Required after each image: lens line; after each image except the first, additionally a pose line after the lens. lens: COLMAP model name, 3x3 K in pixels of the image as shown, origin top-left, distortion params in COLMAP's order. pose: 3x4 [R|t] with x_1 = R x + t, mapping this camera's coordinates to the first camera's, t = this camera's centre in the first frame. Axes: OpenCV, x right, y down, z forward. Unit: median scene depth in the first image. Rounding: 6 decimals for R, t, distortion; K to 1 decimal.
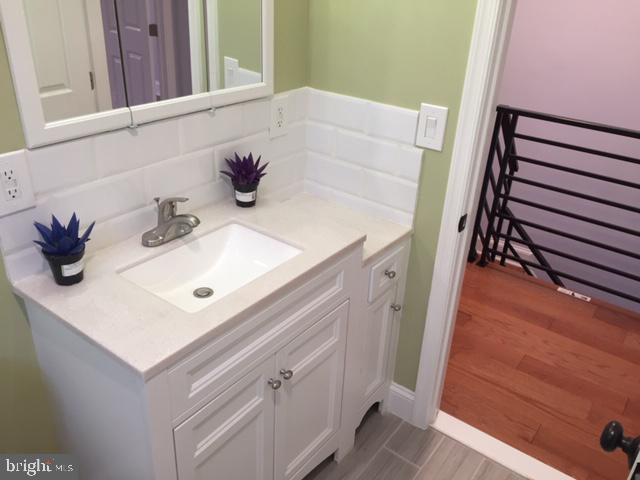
lens RADIAL K [[547.1, 0, 320.0], [0, 547.1, 240.0], [0, 0, 1]] dist [0.088544, -0.126150]
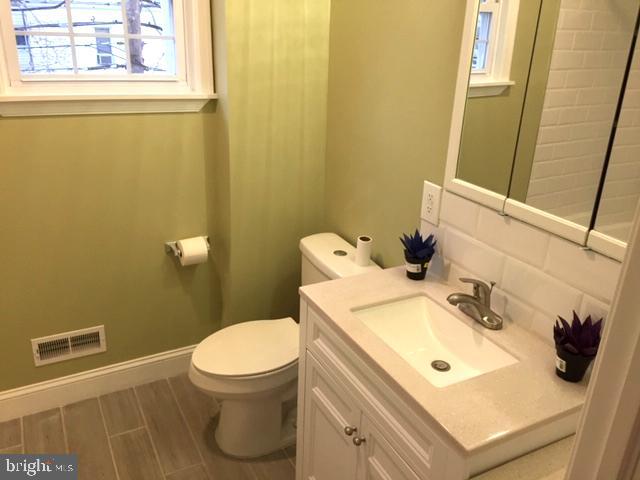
lens RADIAL K [[547.1, 0, 320.0], [0, 547.1, 240.0], [0, 0, 1]] dist [0.088544, -0.126150]
pose [[-0.418294, 0.289493, -0.860944, 0.746464], [-0.464061, 0.746695, 0.476543, -0.494696], [0.780819, 0.598865, -0.177996, 0.884513]]
